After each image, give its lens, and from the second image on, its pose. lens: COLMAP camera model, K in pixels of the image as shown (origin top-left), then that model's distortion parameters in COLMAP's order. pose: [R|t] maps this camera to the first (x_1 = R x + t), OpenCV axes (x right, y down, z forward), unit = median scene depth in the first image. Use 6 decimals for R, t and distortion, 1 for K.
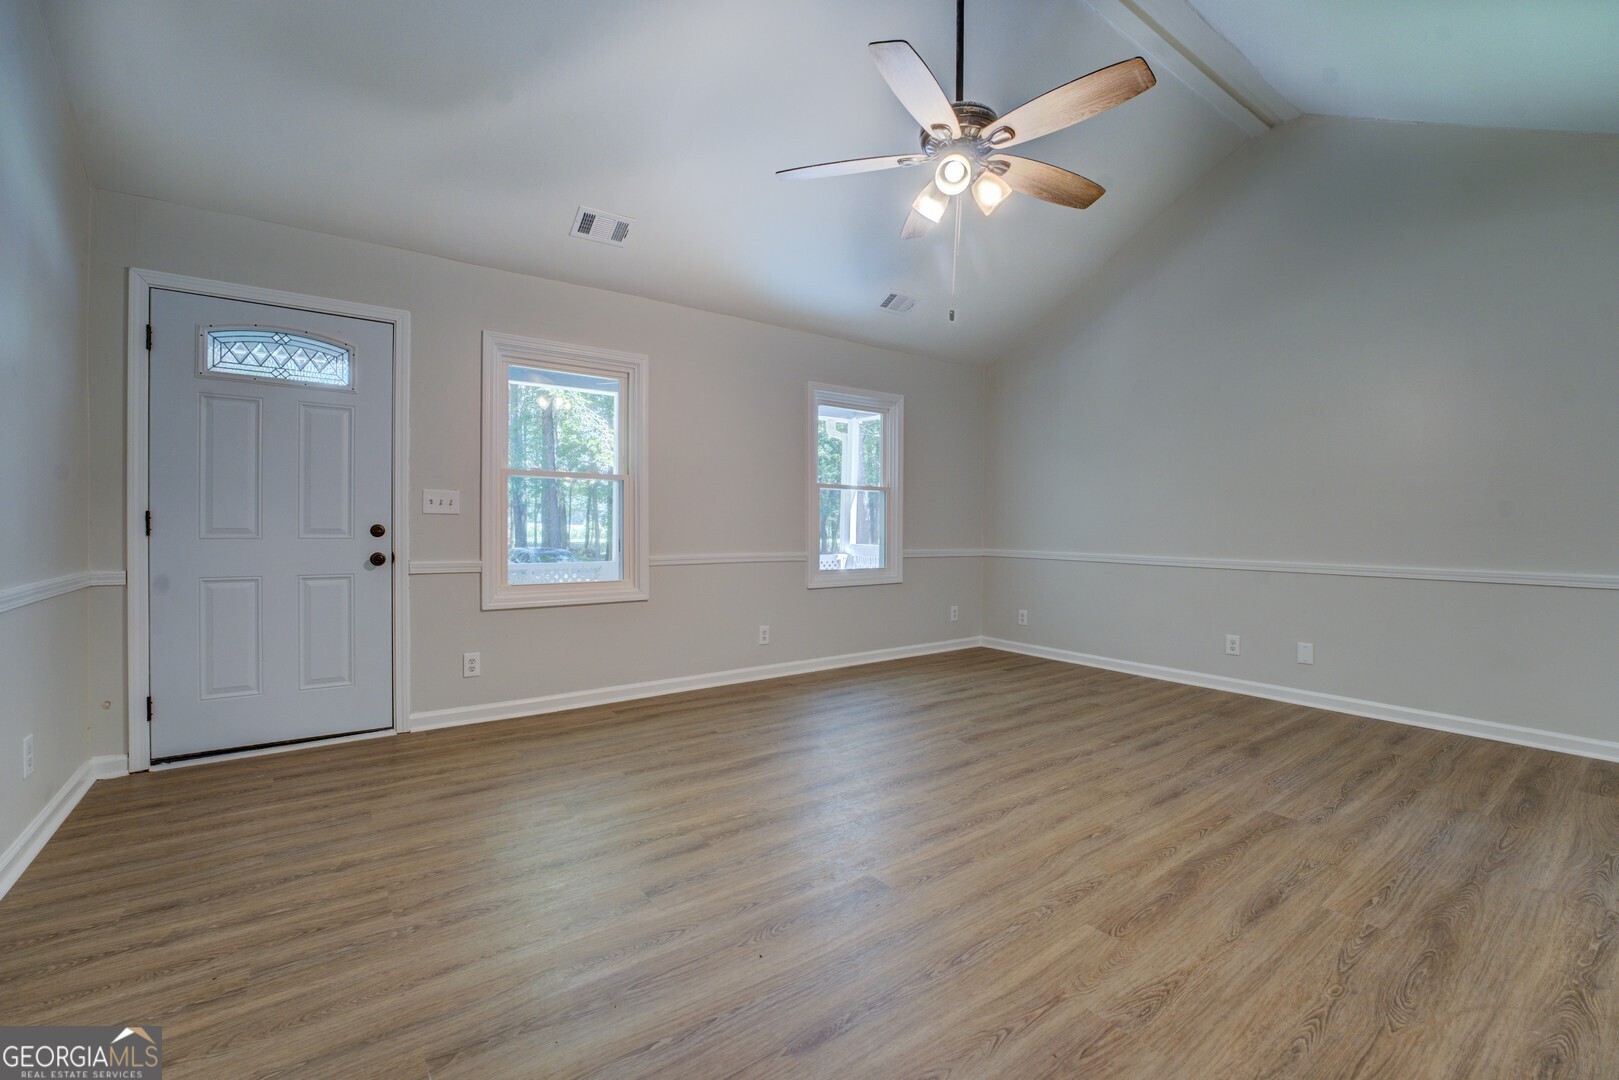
lens RADIAL K [[671.0, 0, 817.9], [0, 671.0, 545.6], [0, 0, 1]] dist [-0.025257, 0.000237]
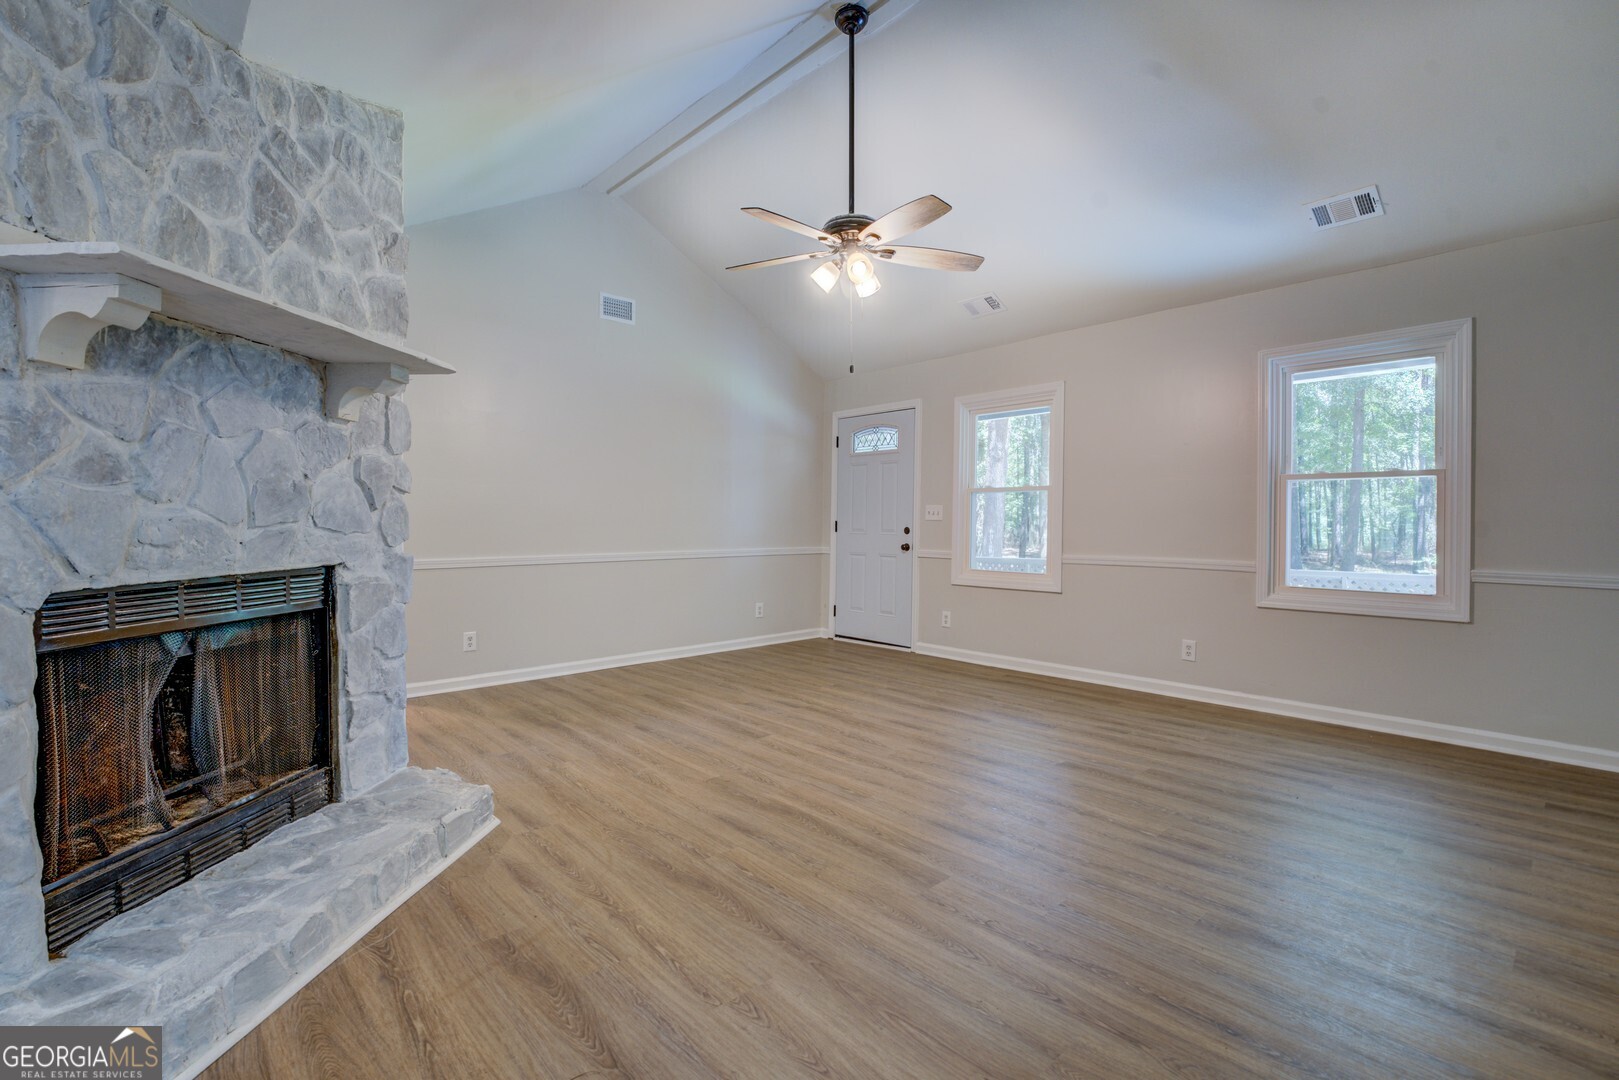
lens RADIAL K [[724.8, 0, 807.1], [0, 724.8, 525.7], [0, 0, 1]] dist [-0.022407, 0.000806]
pose [[0.101648, -0.005021, -0.994808, 1.387277], [-0.034692, 0.999361, -0.008589, -0.011944], [0.994215, 0.035385, 0.101409, 0.651039]]
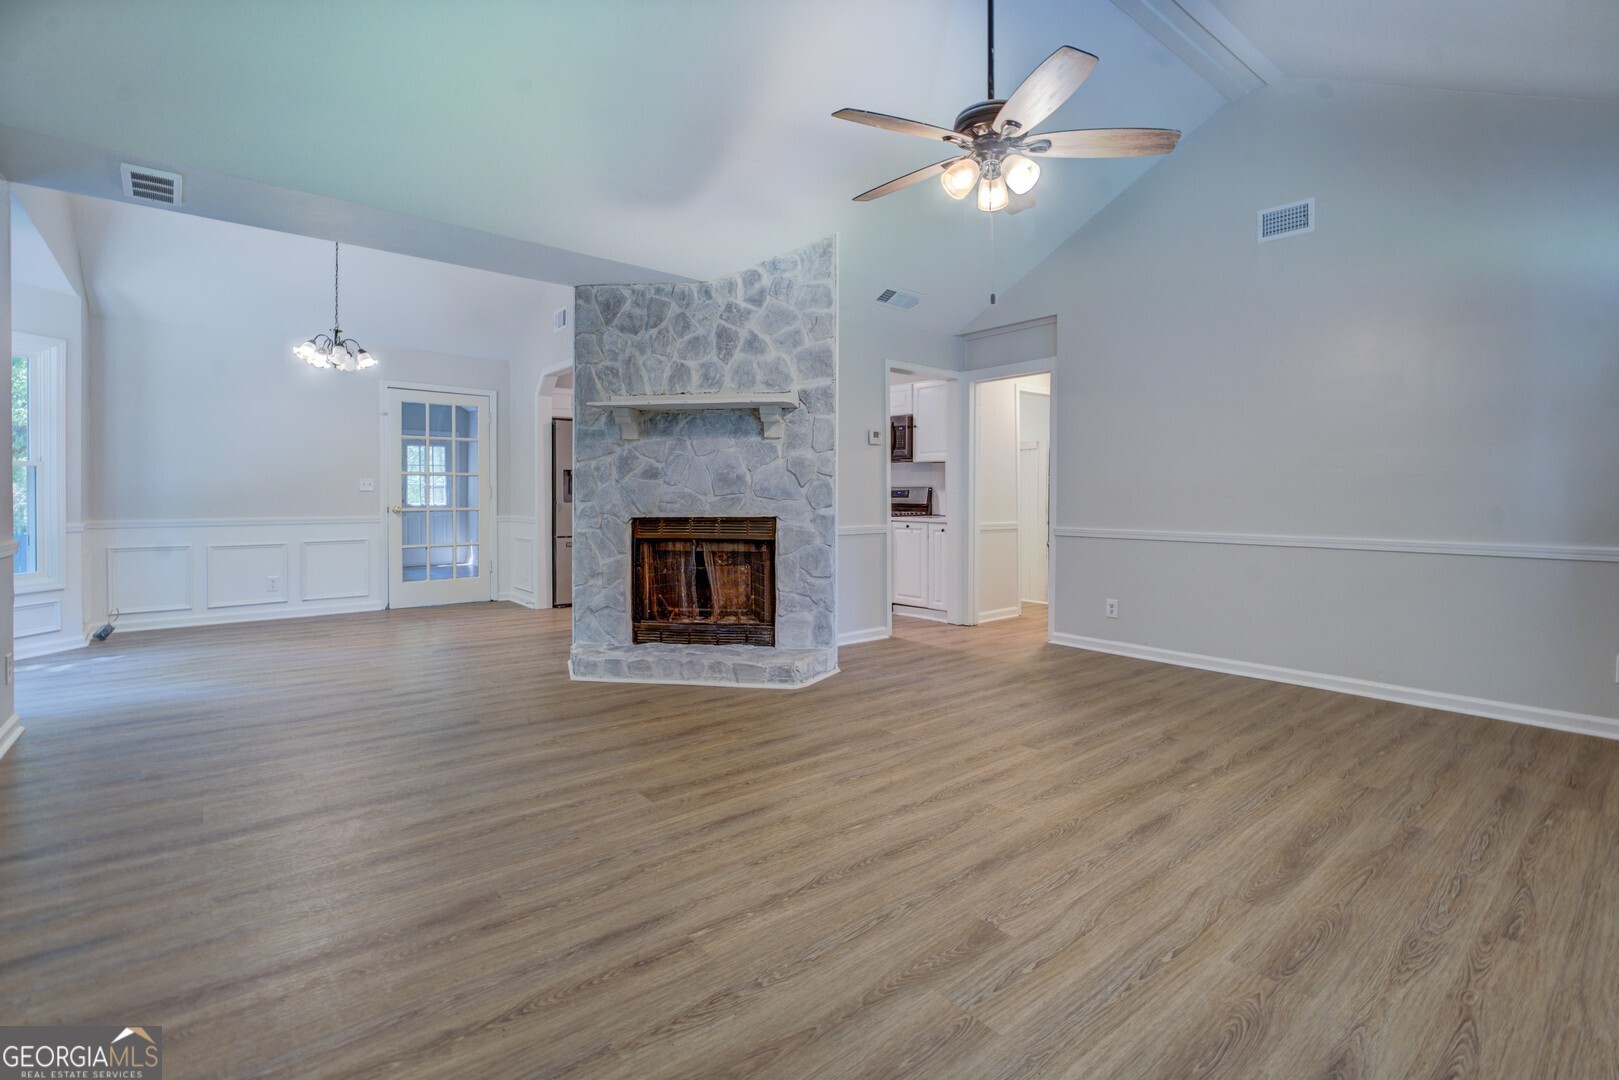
lens RADIAL K [[750.9, 0, 812.4], [0, 750.9, 496.5], [0, 0, 1]] dist [-0.021293, 0.000267]
pose [[-0.998499, -0.013481, -0.053077, 0.465774], [-0.015416, 0.999225, 0.036223, -0.059174], [0.052547, 0.036987, -0.997933, 1.838521]]
